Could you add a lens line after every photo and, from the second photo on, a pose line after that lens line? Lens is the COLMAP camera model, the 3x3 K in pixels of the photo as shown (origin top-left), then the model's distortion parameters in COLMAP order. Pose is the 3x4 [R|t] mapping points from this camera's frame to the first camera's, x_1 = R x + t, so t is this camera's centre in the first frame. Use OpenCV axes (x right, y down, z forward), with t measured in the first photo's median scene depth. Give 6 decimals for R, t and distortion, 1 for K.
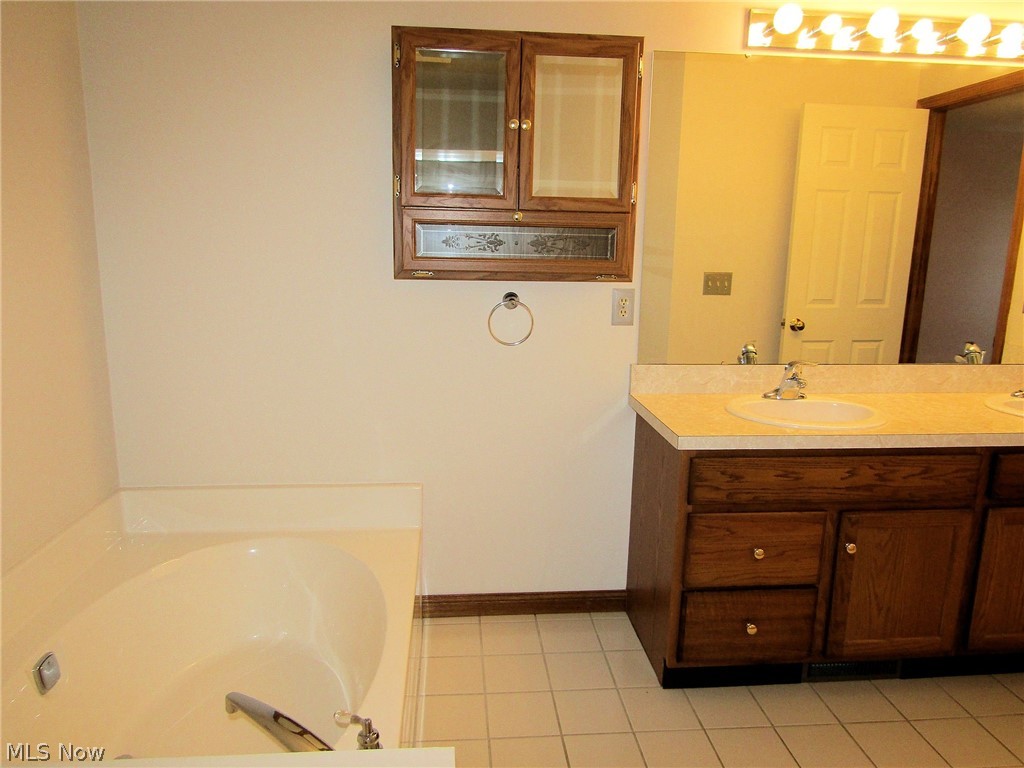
lens RADIAL K [[731.2, 0, 512.0], [0, 731.2, 384.0], [0, 0, 1]] dist [-0.021952, -0.002058]
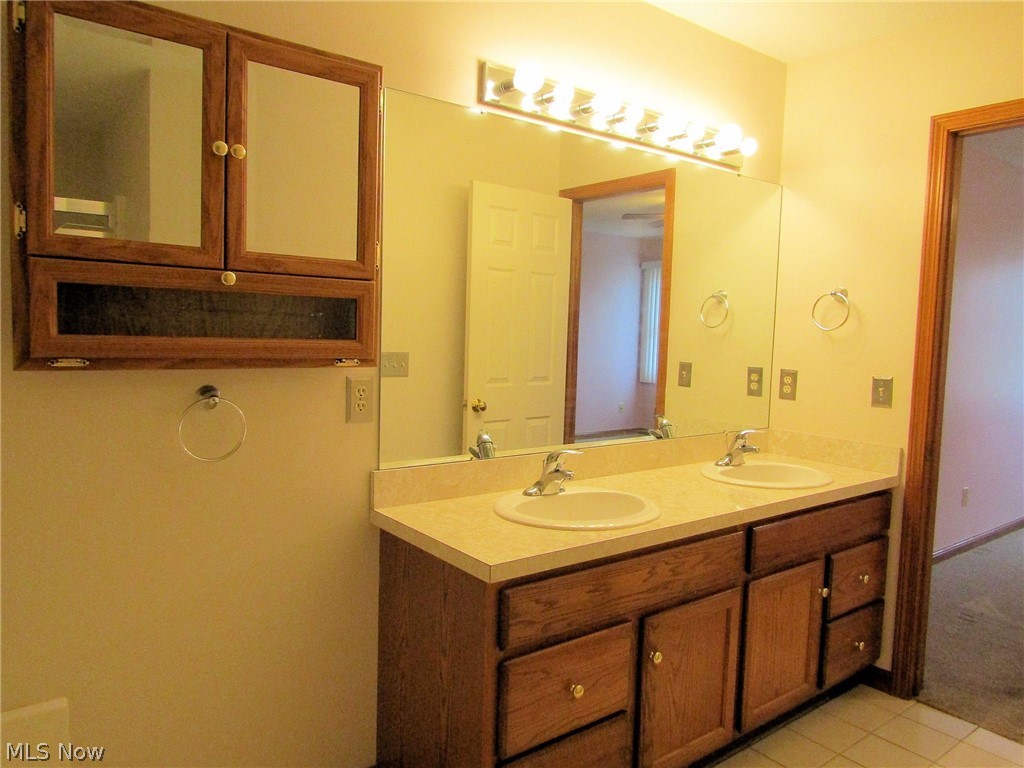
lens RADIAL K [[724.4, 0, 512.0], [0, 724.4, 384.0], [0, 0, 1]] dist [-0.013386, -0.003292]
pose [[0.843444, -0.033789, 0.536153, -0.139704], [0.090532, 0.992687, -0.079858, -0.049859], [-0.529534, 0.115895, 0.840335, 0.291965]]
